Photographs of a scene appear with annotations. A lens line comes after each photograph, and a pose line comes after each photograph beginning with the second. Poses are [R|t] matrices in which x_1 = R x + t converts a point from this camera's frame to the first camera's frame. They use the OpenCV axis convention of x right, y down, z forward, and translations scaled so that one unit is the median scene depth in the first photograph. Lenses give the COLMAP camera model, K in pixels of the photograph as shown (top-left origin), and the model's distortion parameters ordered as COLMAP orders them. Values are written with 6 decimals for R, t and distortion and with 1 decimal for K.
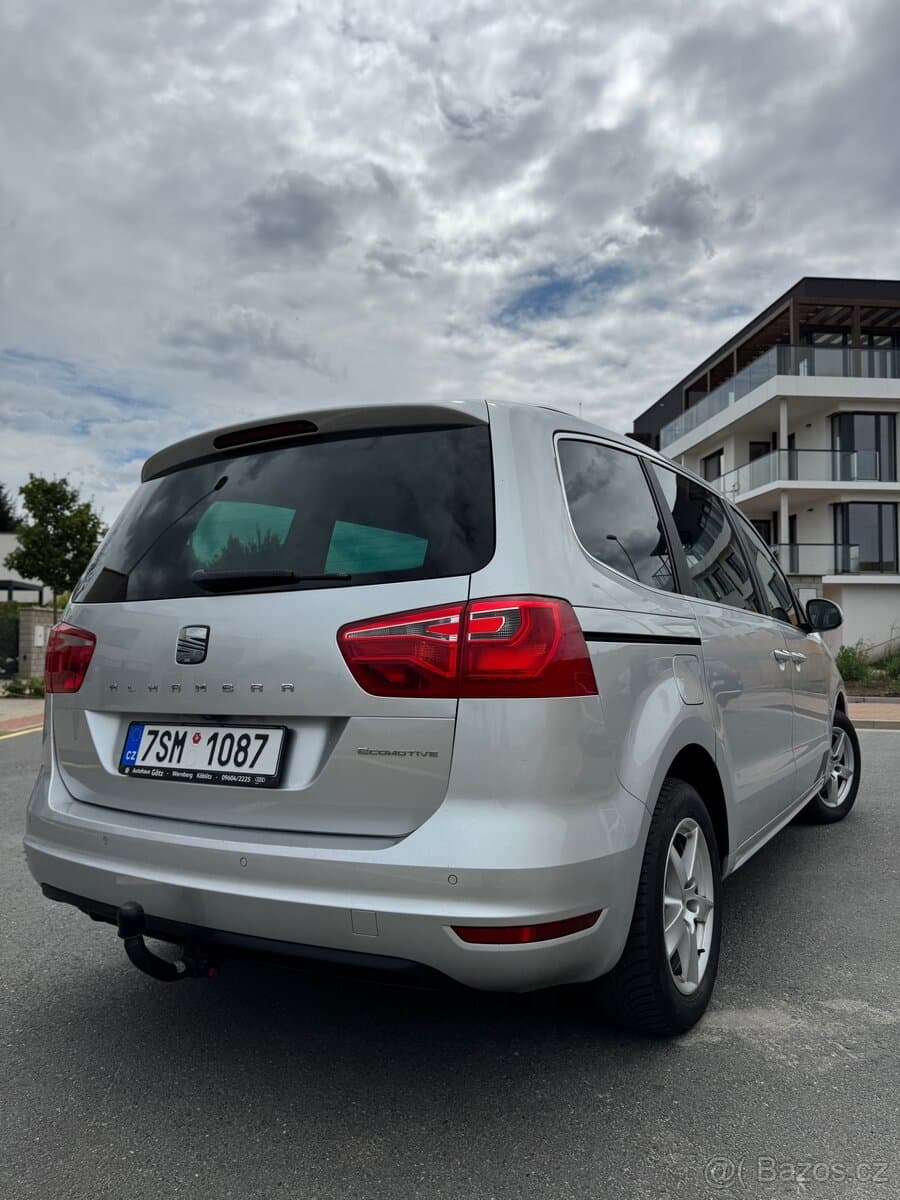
lens RADIAL K [[847.9, 0, 450.0], [0, 847.9, 600.0], [0, 0, 1]] dist [0.061883, -0.094378]
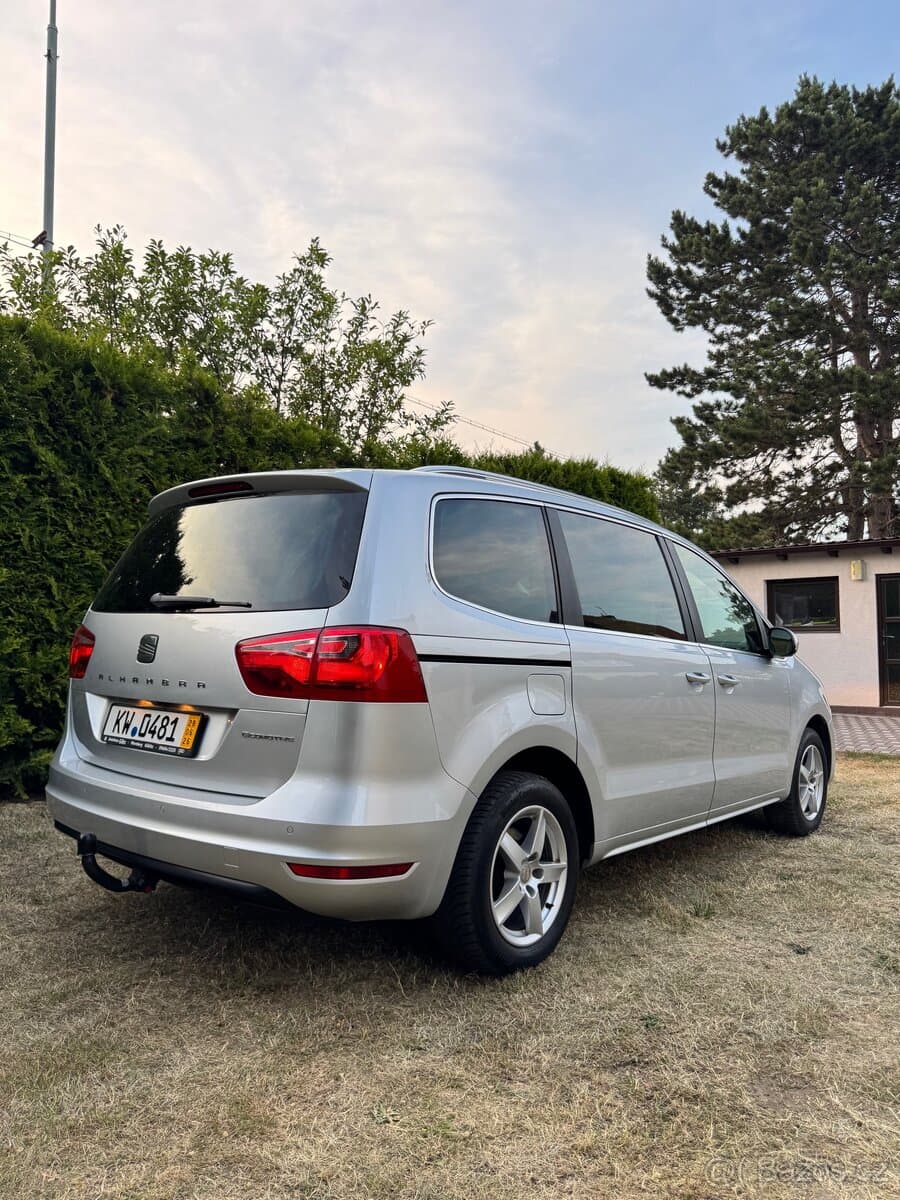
lens RADIAL K [[847.9, 0, 450.0], [0, 847.9, 600.0], [0, 0, 1]] dist [0.061883, -0.094378]
pose [[0.989615, 0.042096, -0.137440, 0.363151], [-0.041747, 0.999114, 0.005418, -0.053207], [0.137547, 0.000376, 0.990495, -0.281463]]
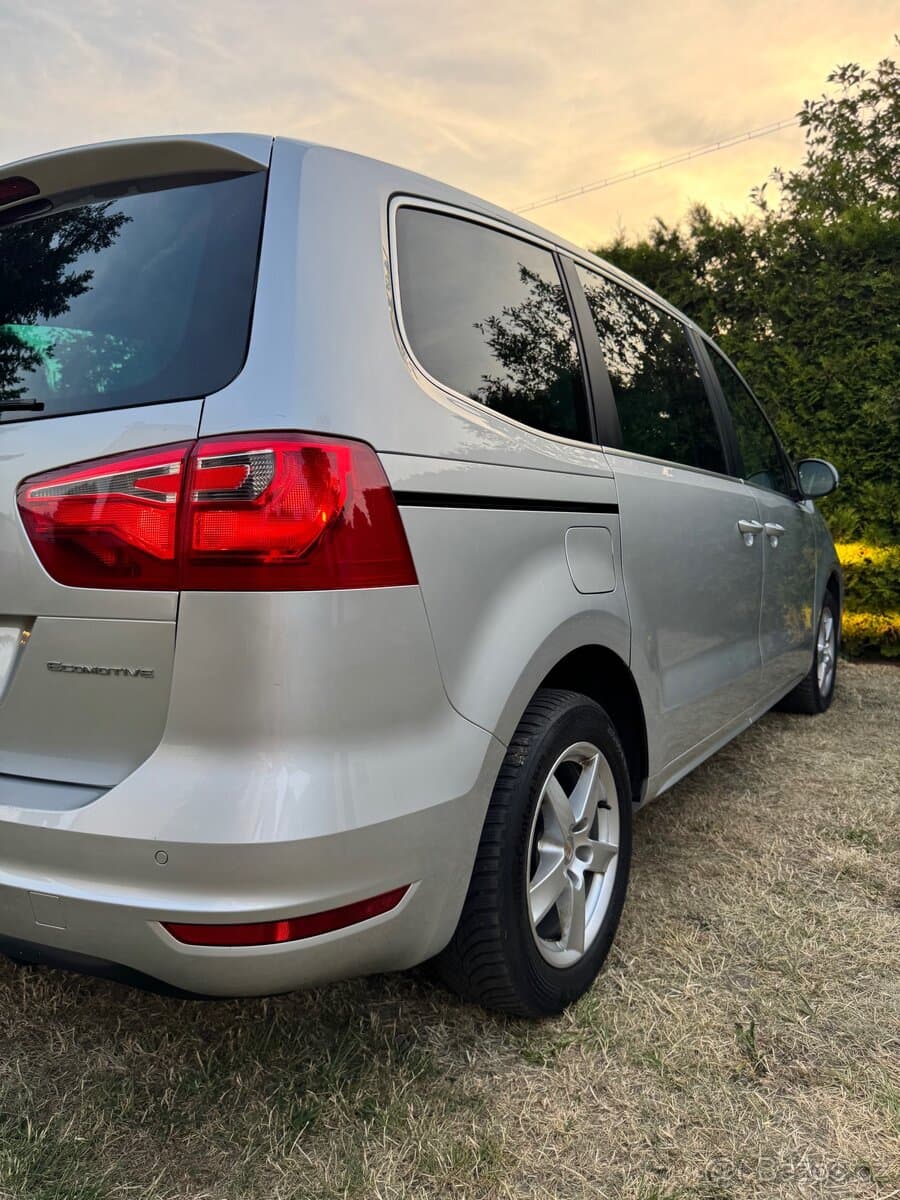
lens RADIAL K [[868.9, 0, 446.2], [0, 868.9, 607.7], [0, 0, 1]] dist [-0.009405, -0.001646]
pose [[0.999834, 0.008241, -0.016276, 0.198602], [-0.005561, 0.987377, 0.158289, 0.019284], [0.017375, -0.158172, 0.987259, 0.300332]]
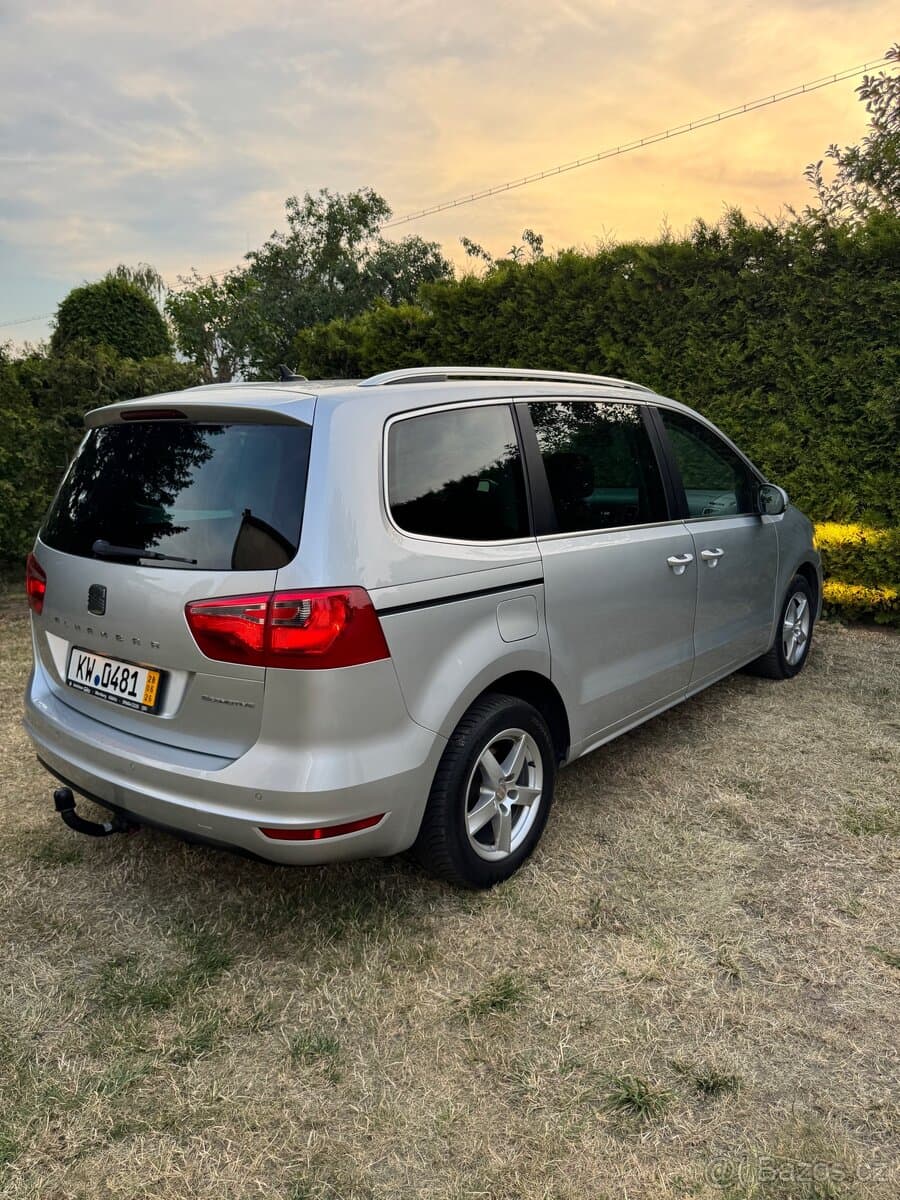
lens RADIAL K [[847.9, 0, 450.0], [0, 847.9, 600.0], [0, 0, 1]] dist [0.061883, -0.094378]
pose [[0.991277, 0.029302, -0.128497, 0.402976], [0.003832, 0.968152, 0.250333, -0.275075], [0.131740, -0.248642, 0.959595, -0.177326]]
